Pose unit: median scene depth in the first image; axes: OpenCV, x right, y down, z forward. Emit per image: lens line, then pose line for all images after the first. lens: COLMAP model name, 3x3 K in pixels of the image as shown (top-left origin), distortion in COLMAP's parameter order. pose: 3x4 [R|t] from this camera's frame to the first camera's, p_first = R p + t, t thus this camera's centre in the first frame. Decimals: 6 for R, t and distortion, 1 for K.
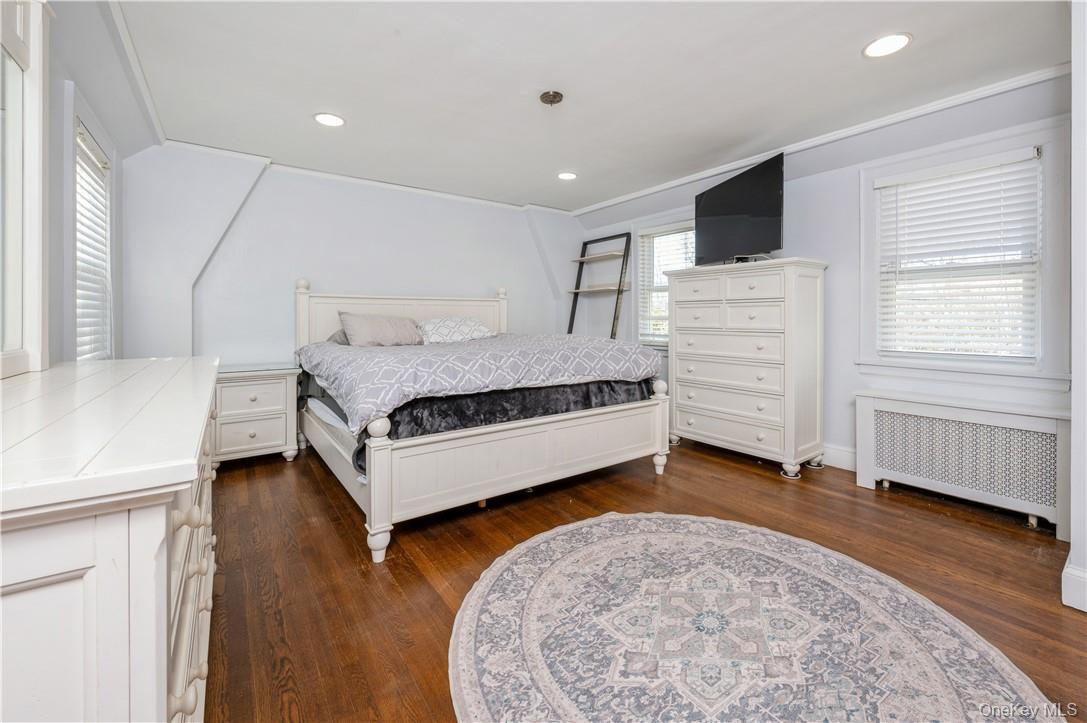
lens RADIAL K [[444.8, 0, 564.2], [0, 444.8, 299.3], [0, 0, 1]] dist [-0.000997, -0.000121]
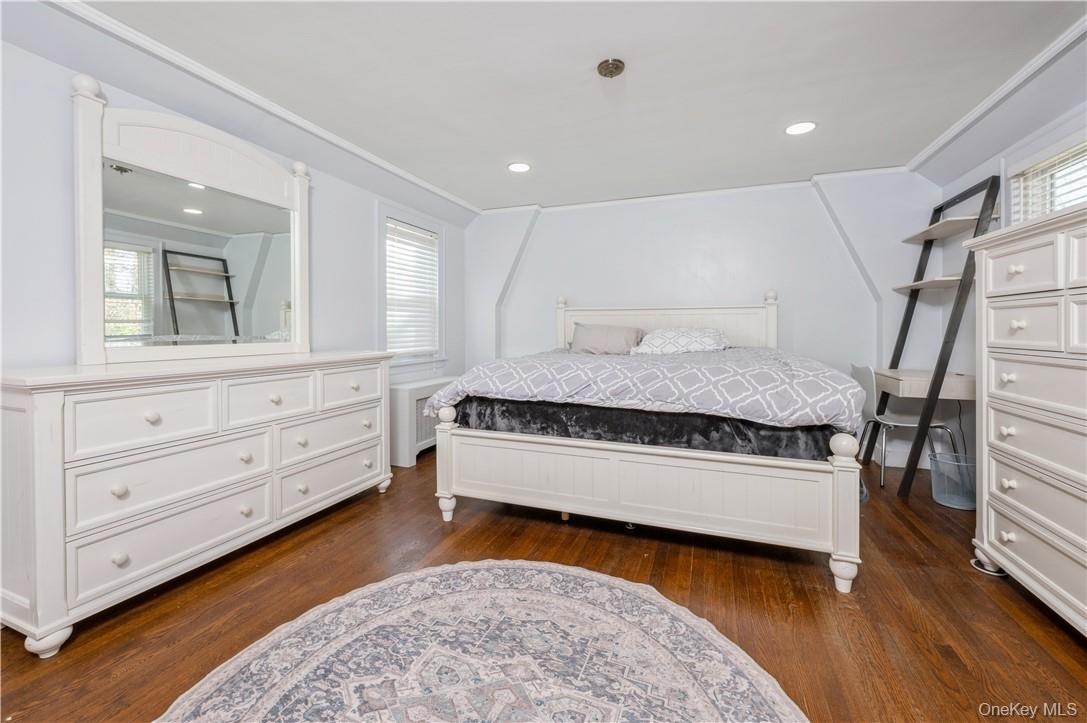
lens RADIAL K [[449.8, 0, 545.8], [0, 449.8, 315.7], [0, 0, 1]] dist [-0.000101, -0.000440]
pose [[0.539164, -0.021517, -0.841926, 0.763019], [0.033299, 0.999437, -0.004218, 0.021496], [0.841542, -0.025761, 0.539576, 0.521467]]
